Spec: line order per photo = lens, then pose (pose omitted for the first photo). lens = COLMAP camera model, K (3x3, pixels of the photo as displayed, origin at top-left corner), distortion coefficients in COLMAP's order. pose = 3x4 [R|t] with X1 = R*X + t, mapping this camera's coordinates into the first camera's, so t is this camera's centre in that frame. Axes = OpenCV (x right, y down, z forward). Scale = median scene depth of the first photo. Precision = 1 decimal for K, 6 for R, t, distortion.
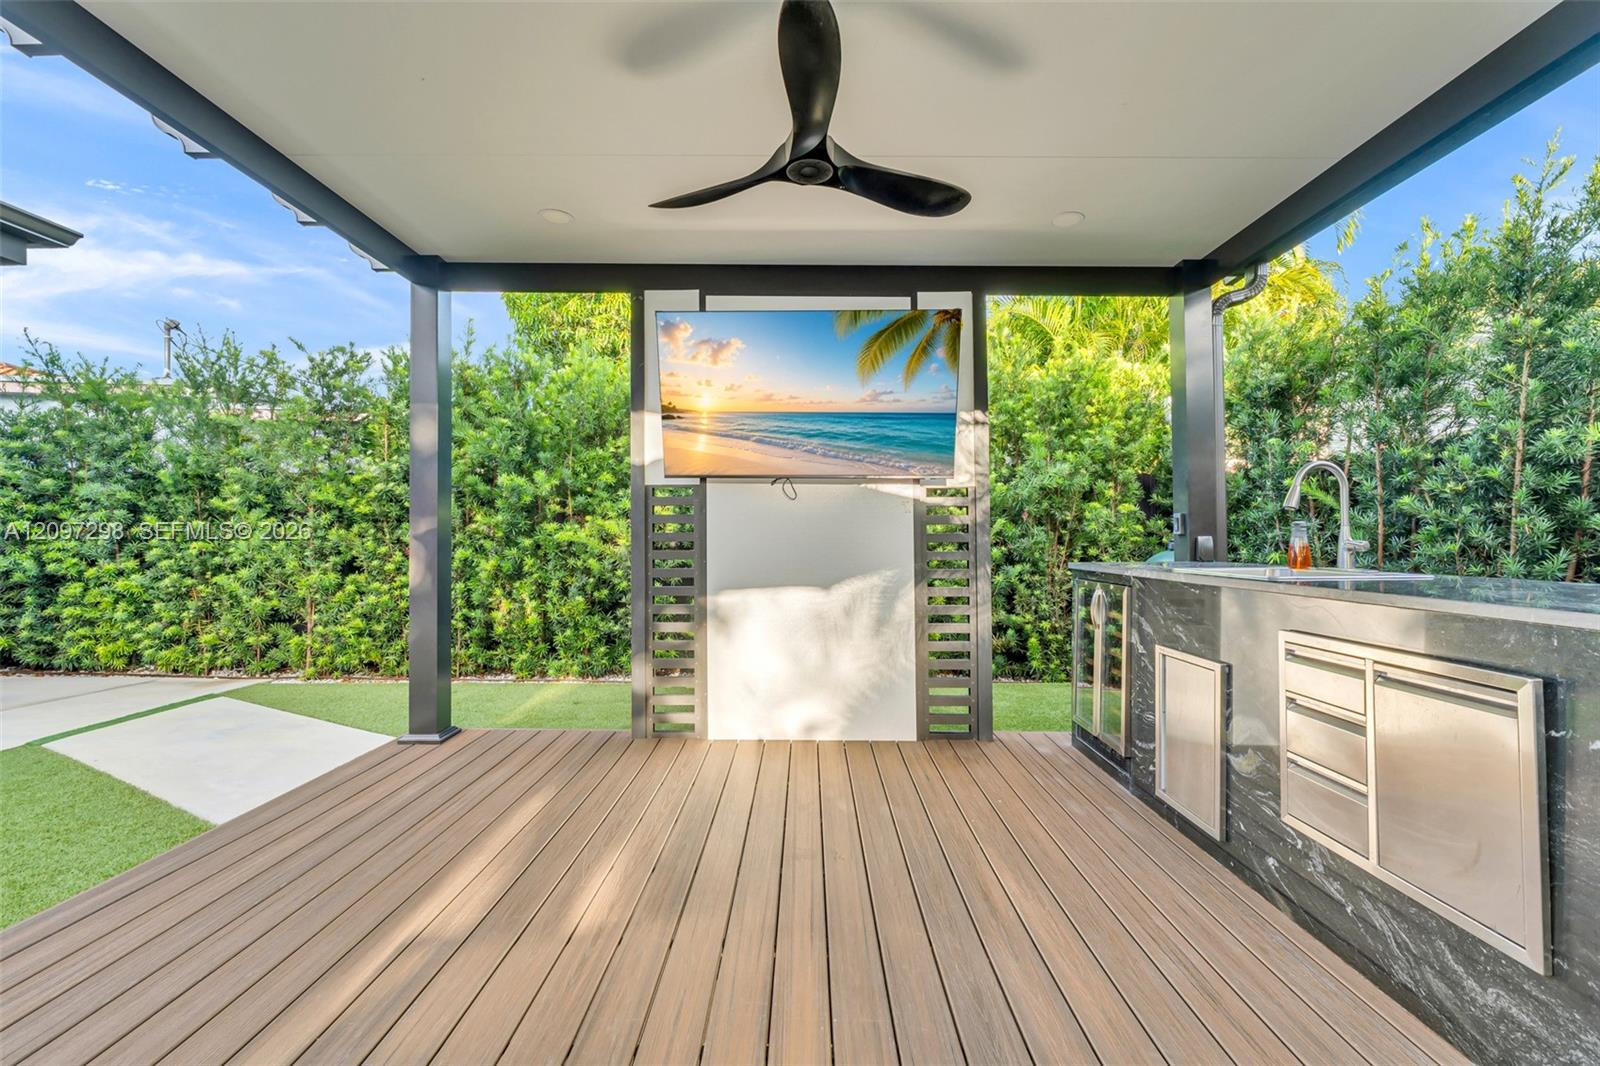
lens RADIAL K [[674.0, 0, 807.8], [0, 674.0, 526.4], [0, 0, 1]] dist [-0.006154, -0.000210]
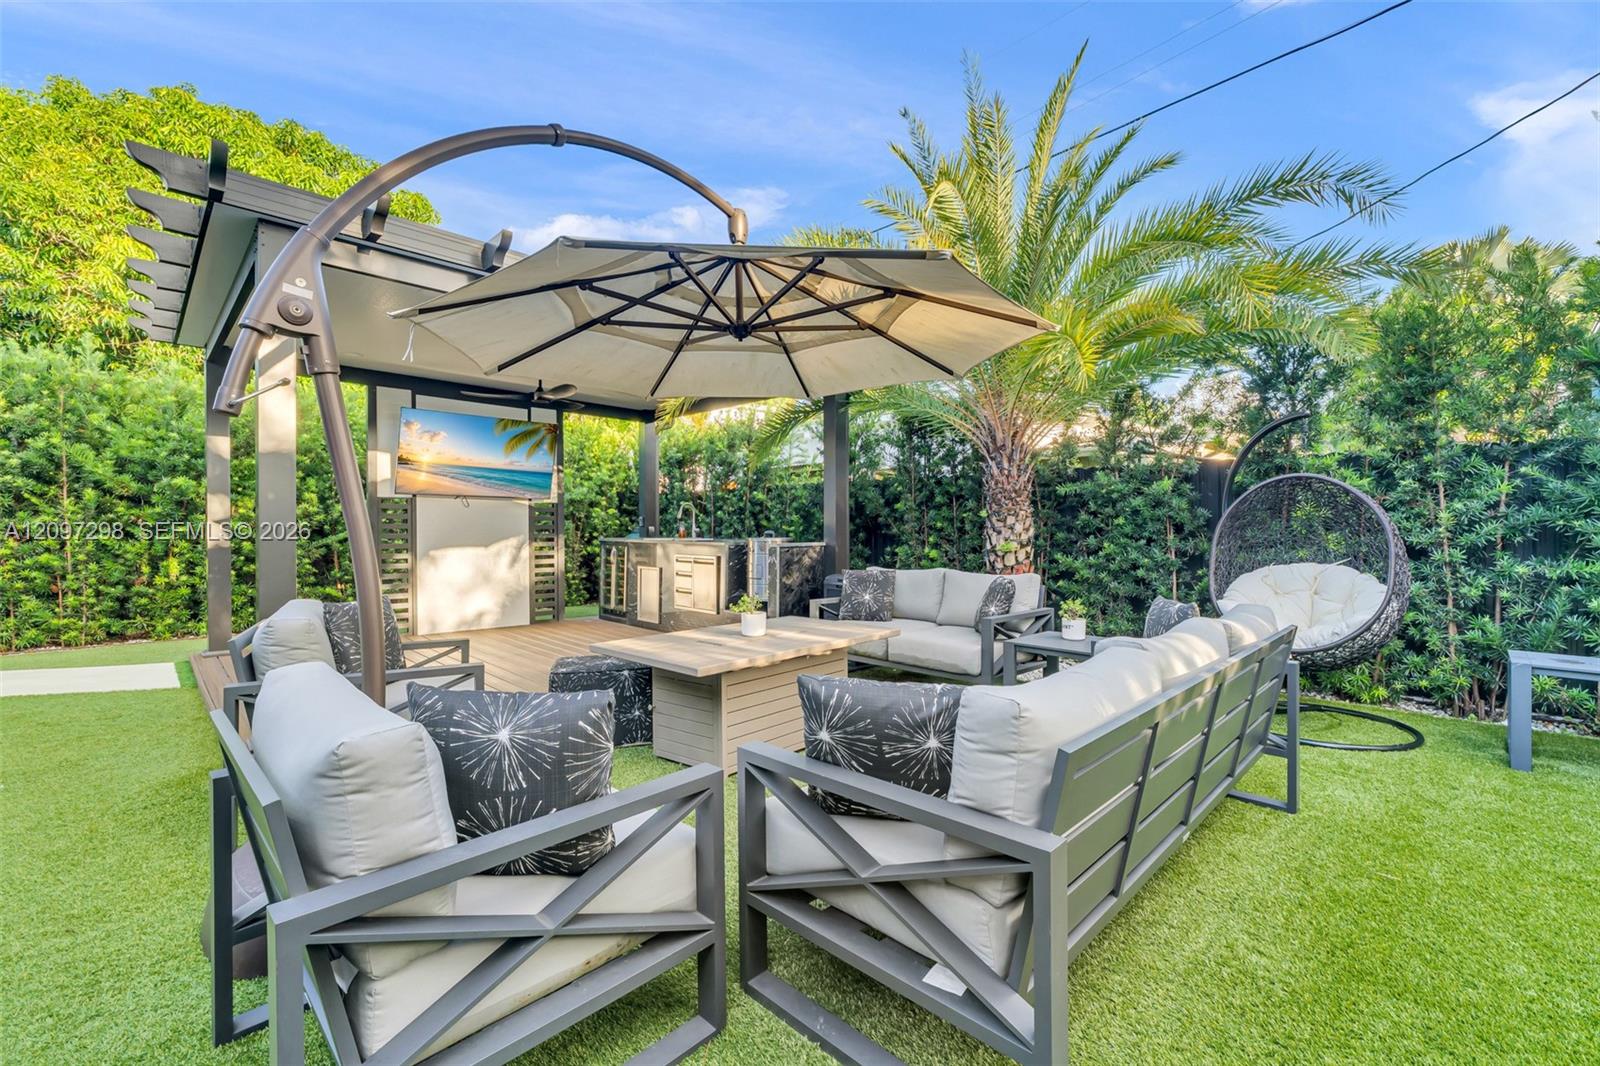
lens RADIAL K [[685.0, 0, 806.6], [0, 685.0, 536.6], [0, 0, 1]] dist [-0.004786, -0.000205]
pose [[0.709672, -0.007173, 0.704495, -0.651595], [-0.016602, 0.999500, 0.026900, -0.021962], [-0.704336, -0.030786, 0.709199, -0.992593]]
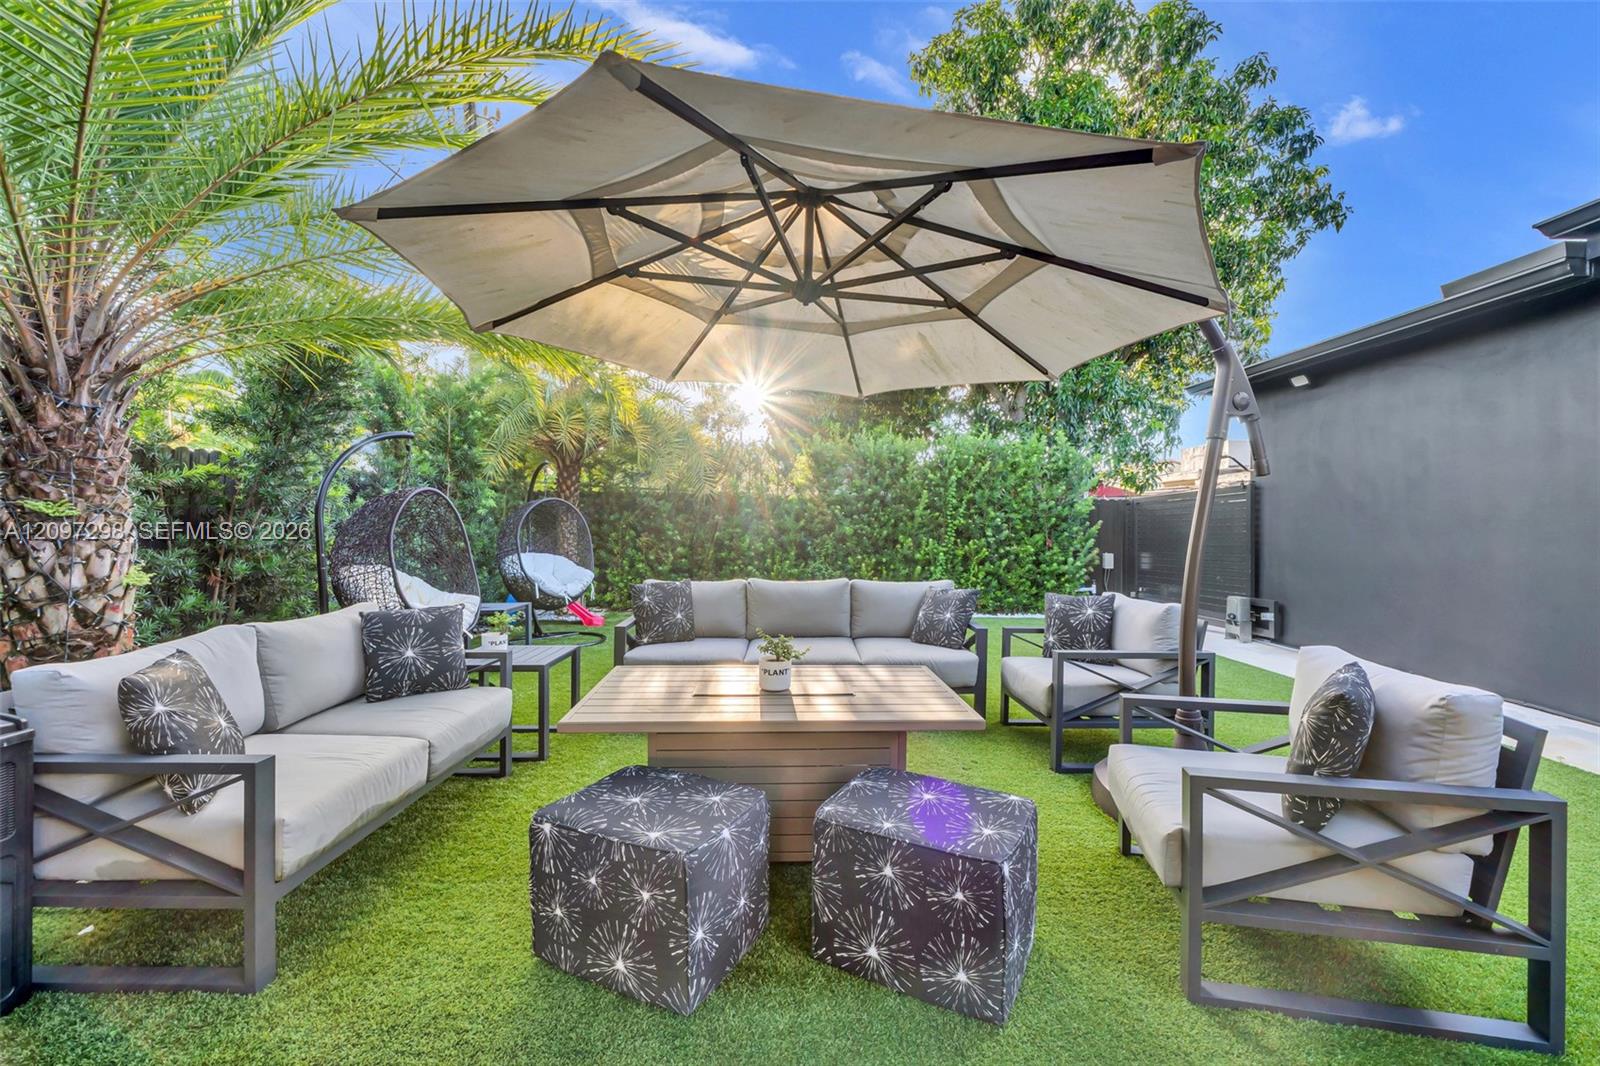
lens RADIAL K [[674.0, 0, 807.8], [0, 674.0, 526.4], [0, 0, 1]] dist [-0.006154, -0.000210]
pose [[-0.999645, -0.004416, -0.026292, -0.062253], [-0.003896, 0.999796, -0.019822, -0.012254], [0.026375, -0.019713, -0.999458, 0.409174]]
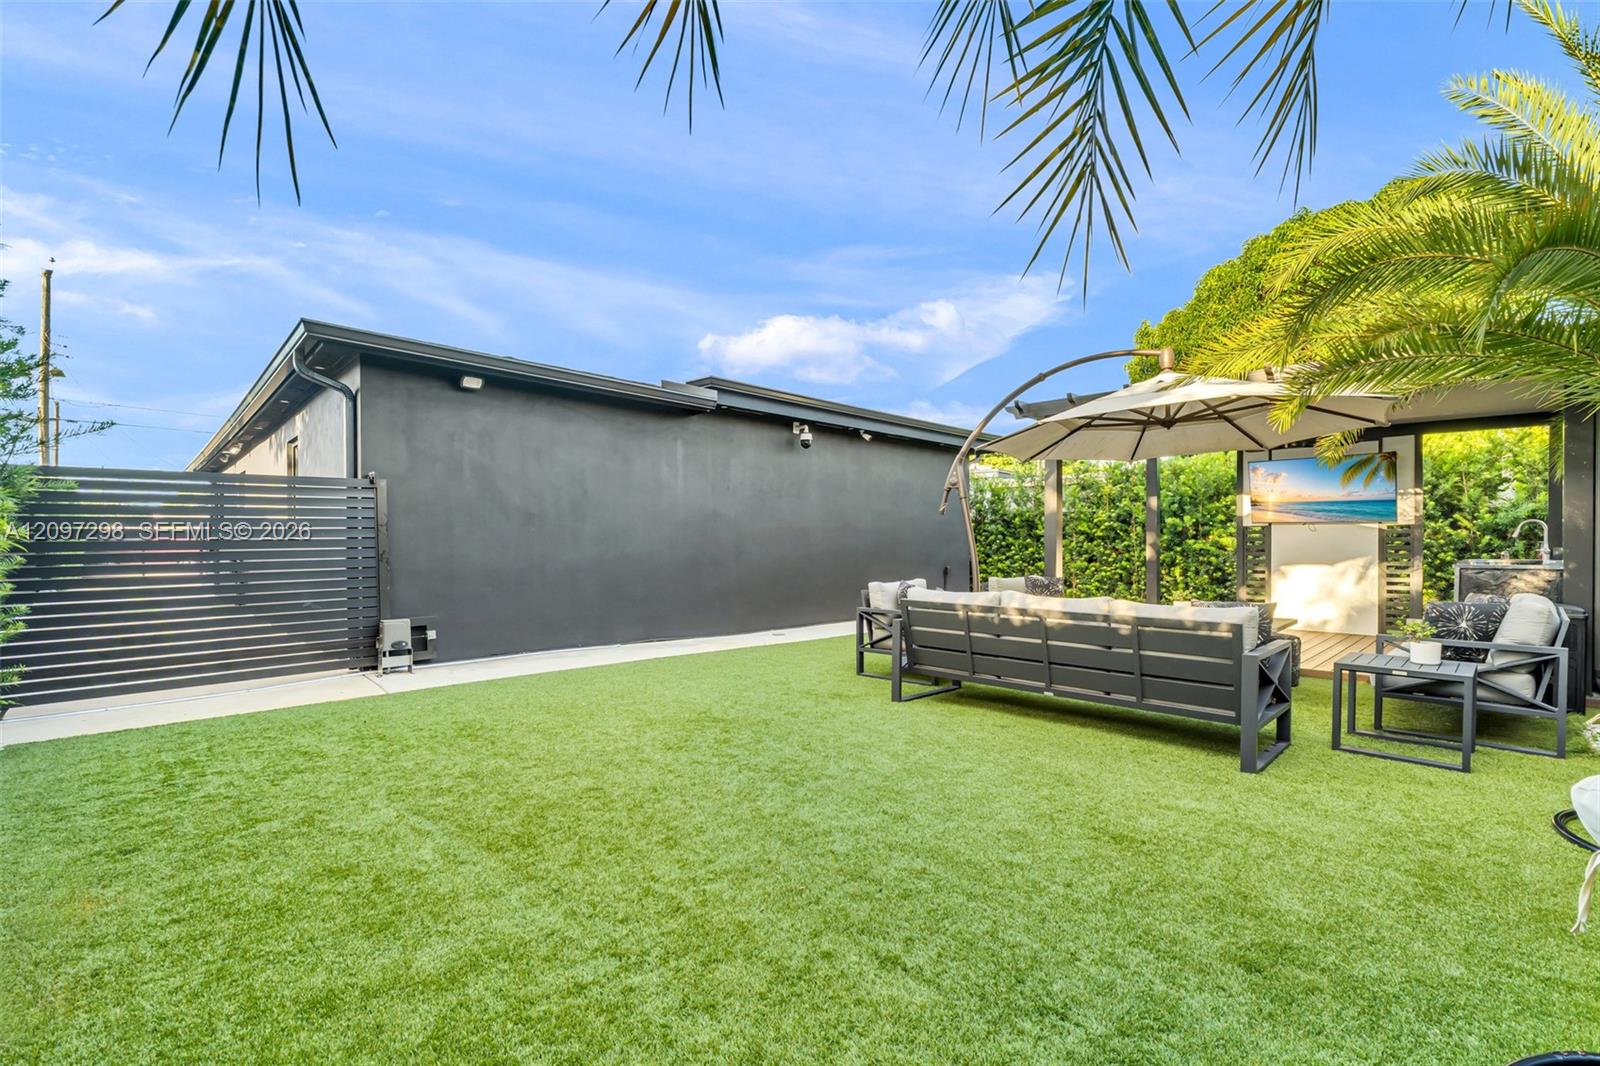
lens RADIAL K [[682.4, 0, 807.0], [0, 682.4, 561.2], [0, 0, 1]] dist [-0.001474, 0.000190]
pose [[0.696736, 0.019020, -0.717075, 0.405727], [0.009261, 0.999327, 0.035505, -0.032871], [0.717267, -0.031379, 0.696091, -1.751825]]
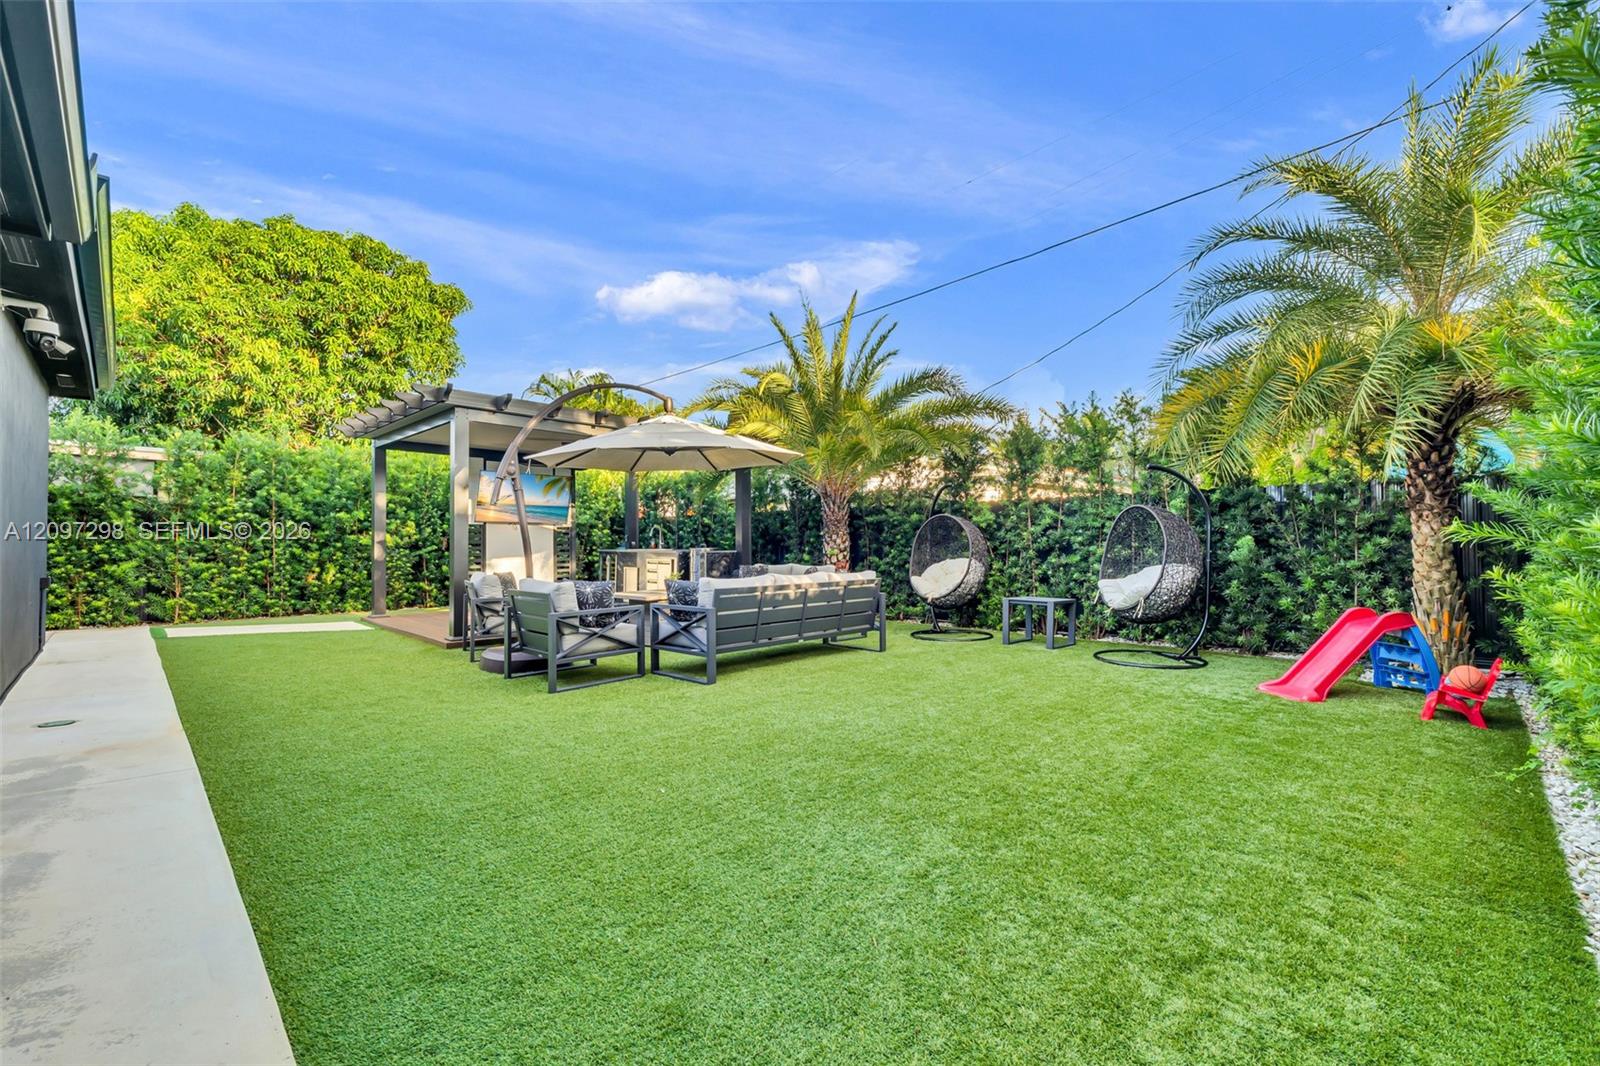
lens RADIAL K [[651.8, 0, 800.0], [0, 651.8, 533.0], [0, 0, 1]] dist [-0.008103, -0.000117]
pose [[0.695540, 0.009768, 0.718421, -1.123919], [-0.012138, 0.999925, -0.001845, -0.032531], [-0.718385, -0.007437, 0.695606, -1.793441]]
